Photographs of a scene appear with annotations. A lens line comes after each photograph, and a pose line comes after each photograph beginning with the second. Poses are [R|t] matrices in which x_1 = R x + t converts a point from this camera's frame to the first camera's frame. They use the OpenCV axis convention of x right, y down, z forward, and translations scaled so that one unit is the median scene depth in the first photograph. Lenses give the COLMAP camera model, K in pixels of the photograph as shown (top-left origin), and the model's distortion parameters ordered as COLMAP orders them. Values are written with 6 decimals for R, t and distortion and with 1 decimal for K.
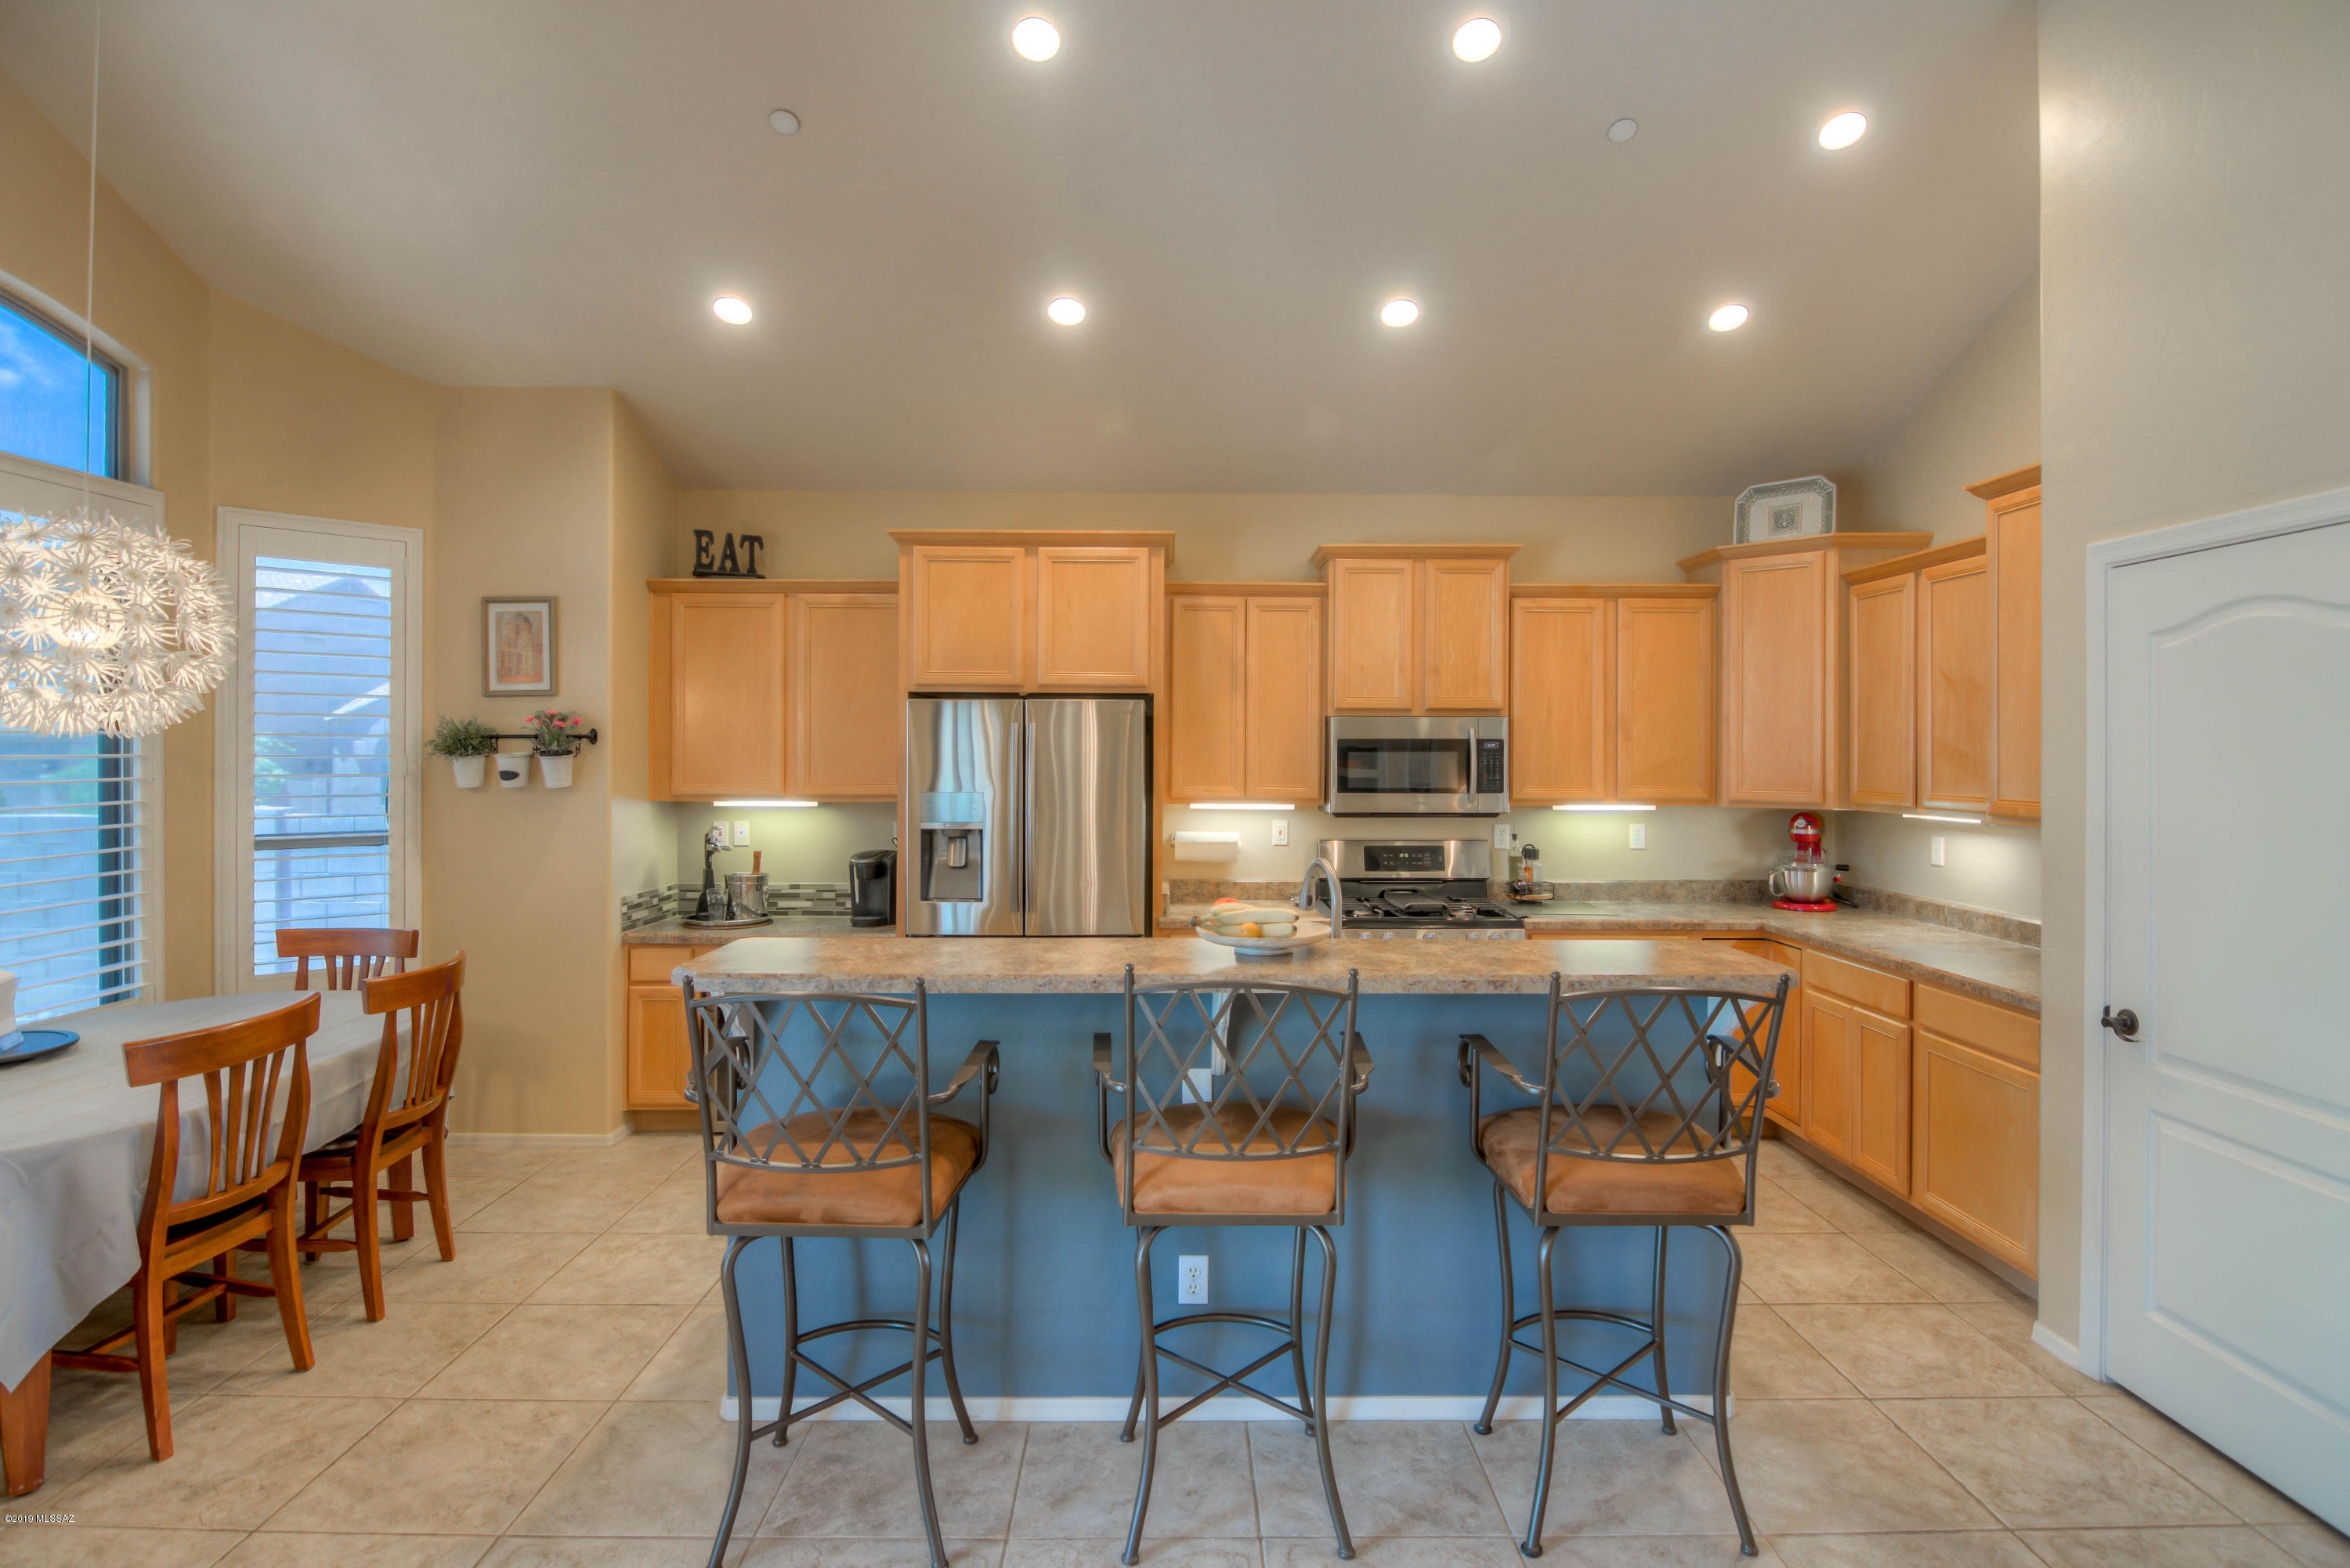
lens RADIAL K [[1220.7, 0, 1158.3], [0, 1220.7, 761.0], [0, 0, 1]] dist [-0.010903, -0.010150]
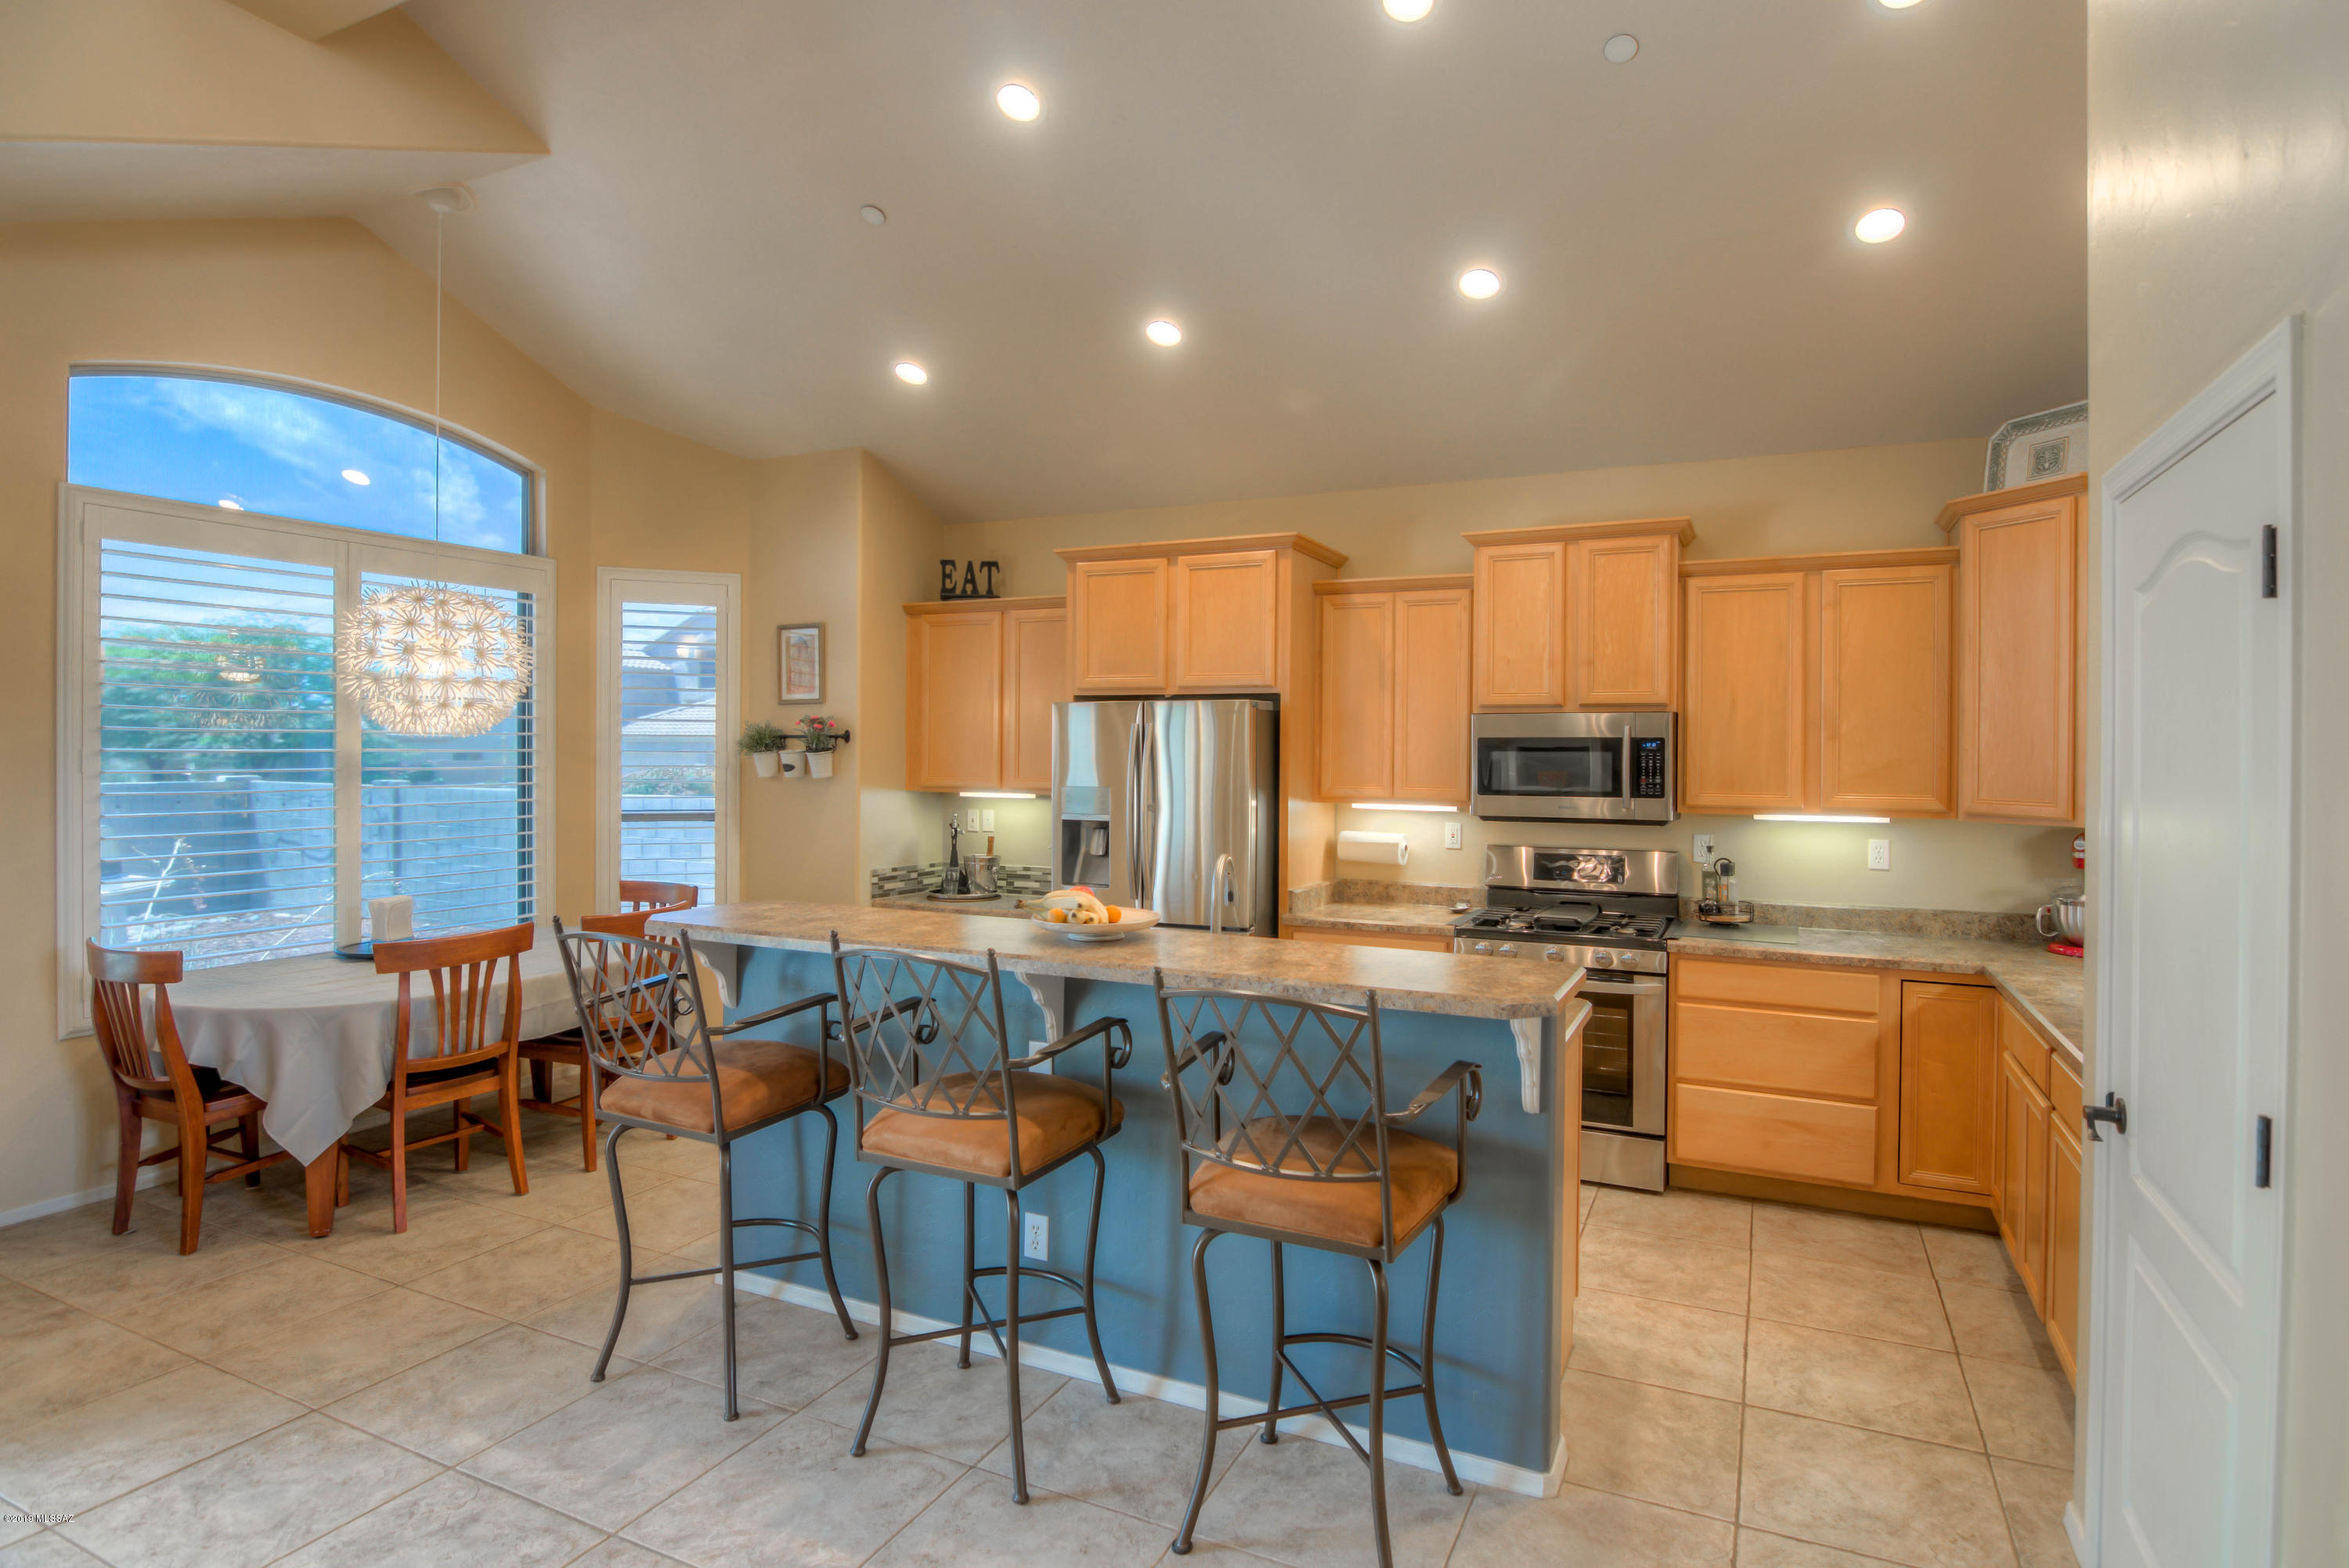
lens RADIAL K [[1220.2, 0, 1181.3], [0, 1220.2, 766.6], [0, 0, 1]] dist [-0.010903, -0.010150]
pose [[0.900323, 0.008812, -0.435134, 0.352288], [-0.007539, 0.999961, 0.004650, 0.001707], [0.435158, -0.000906, 0.900354, 0.047987]]
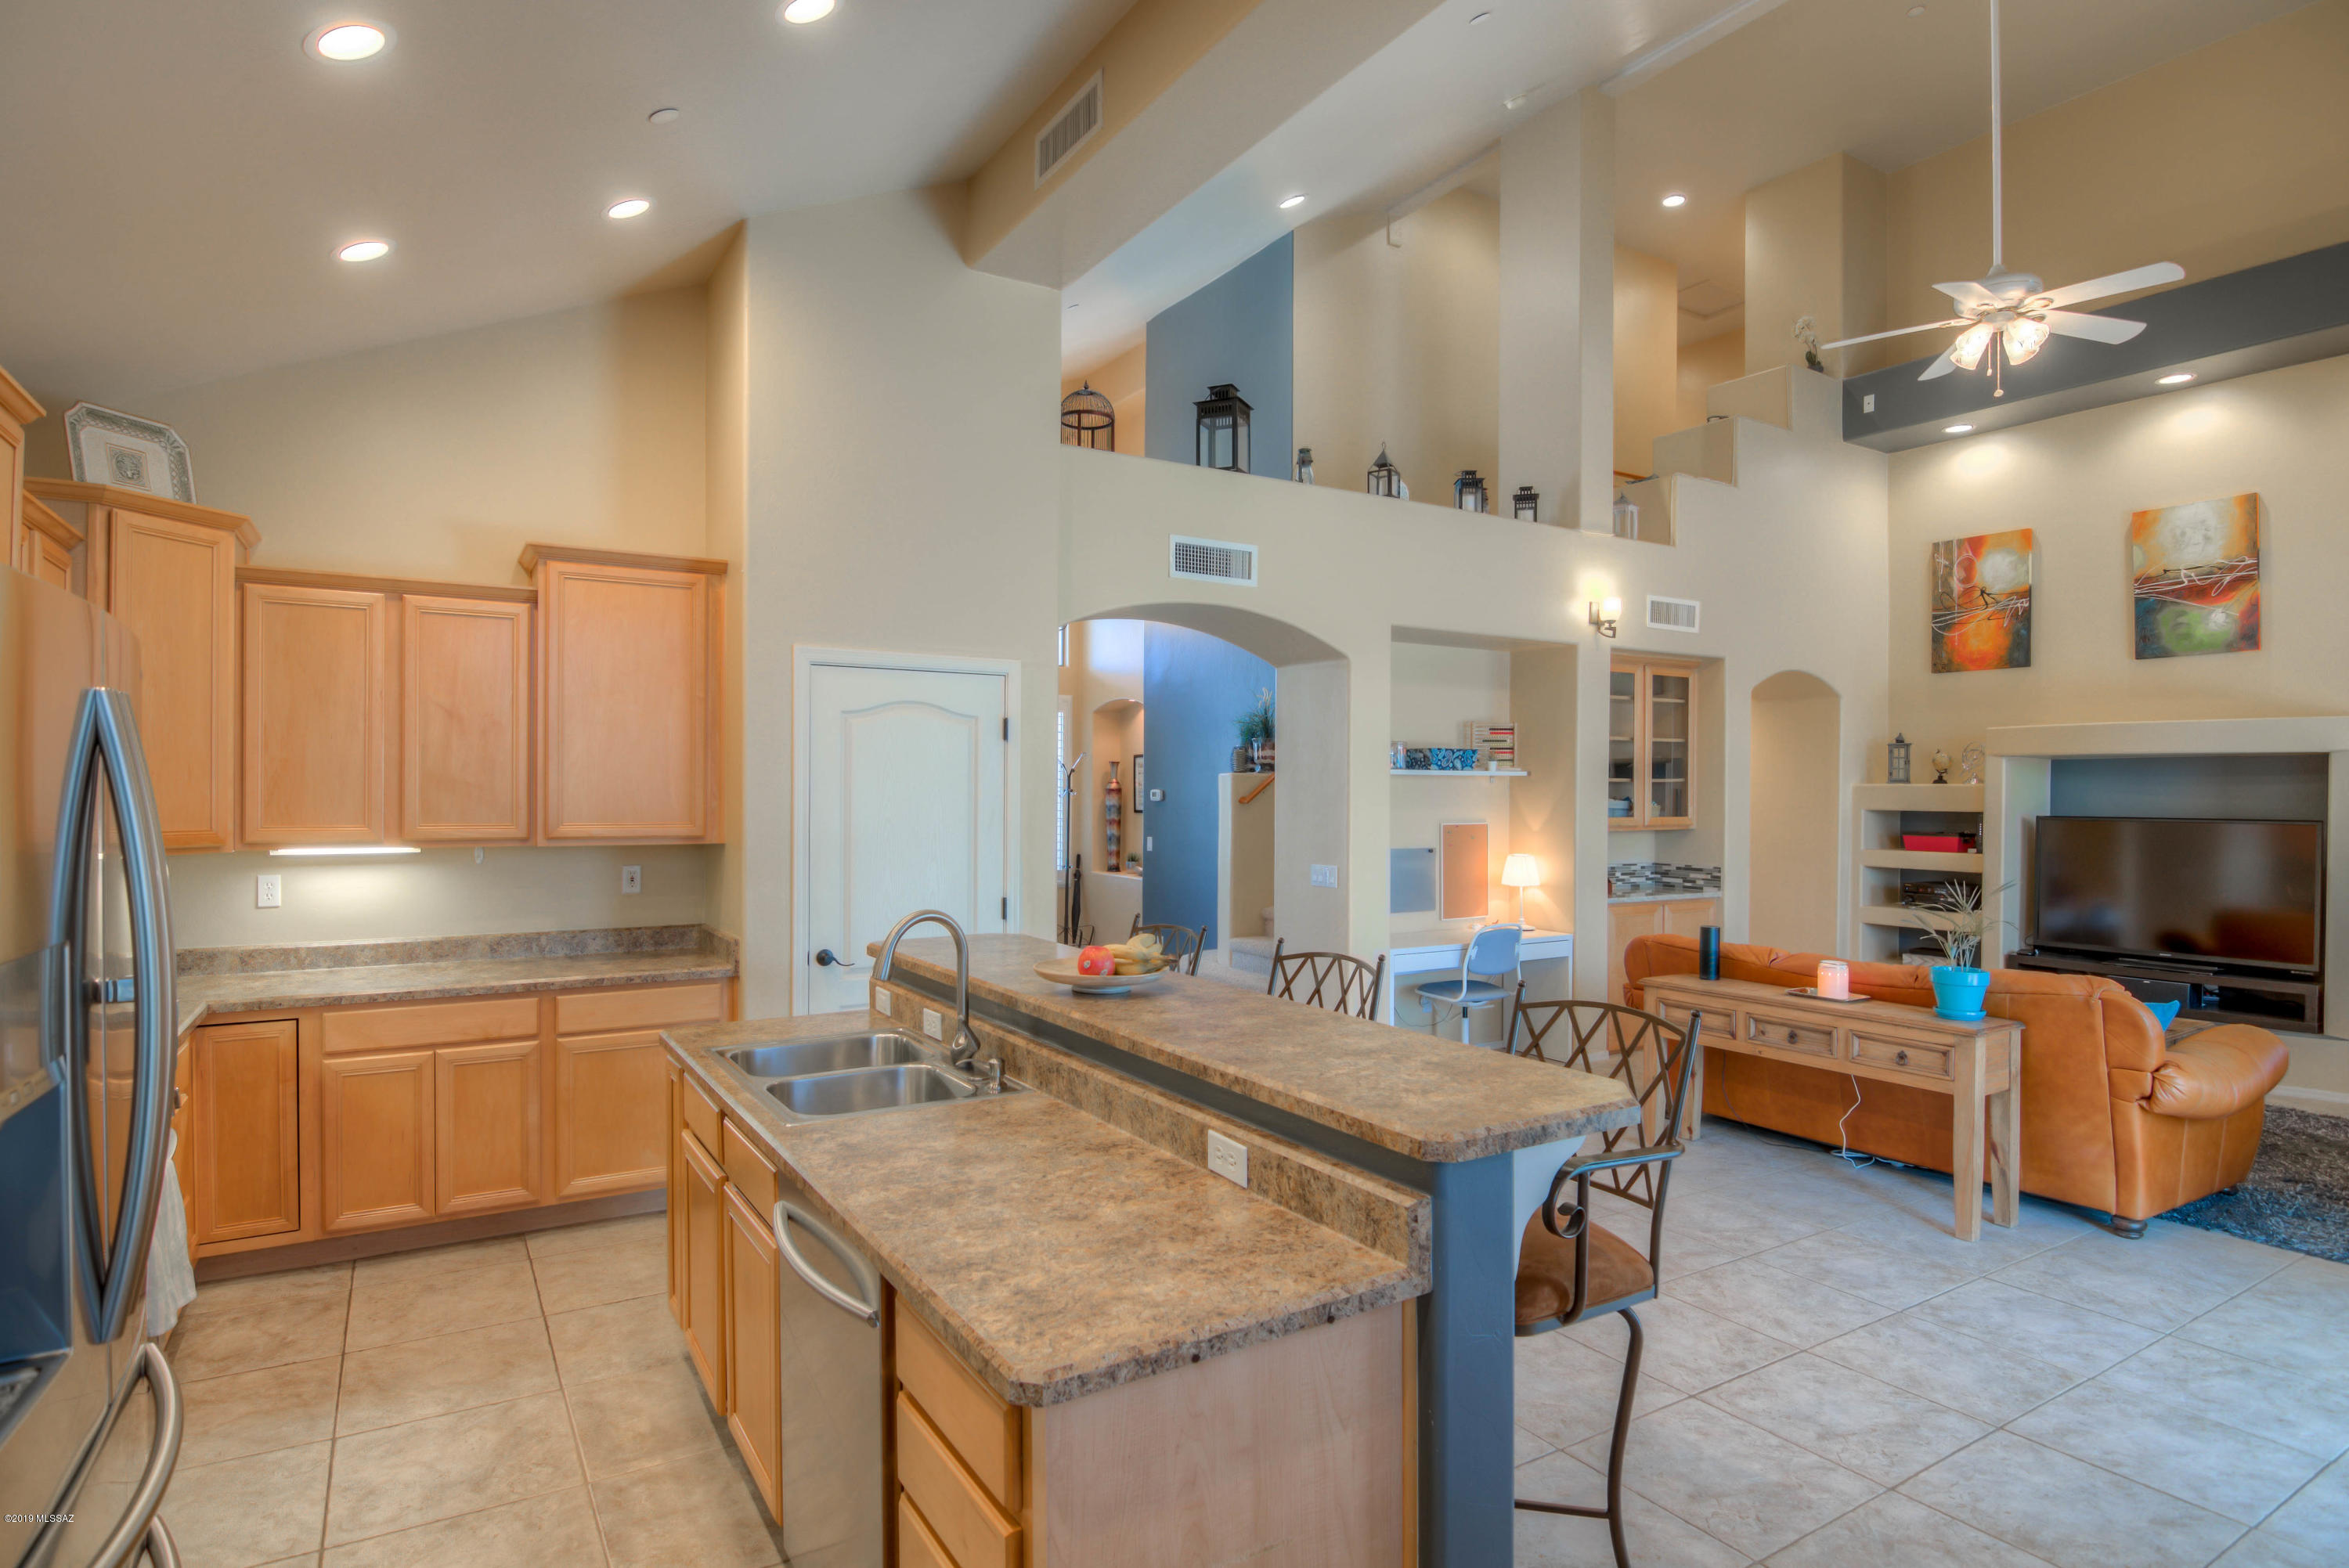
lens RADIAL K [[1220.2, 0, 1166.8], [0, 1220.2, 799.8], [0, 0, 1]] dist [-0.010903, -0.010150]
pose [[-0.527070, -0.015368, 0.849683, -0.448063], [-0.002602, 0.999861, 0.016470, -0.009994], [-0.849818, 0.006470, -0.527037, 0.850095]]
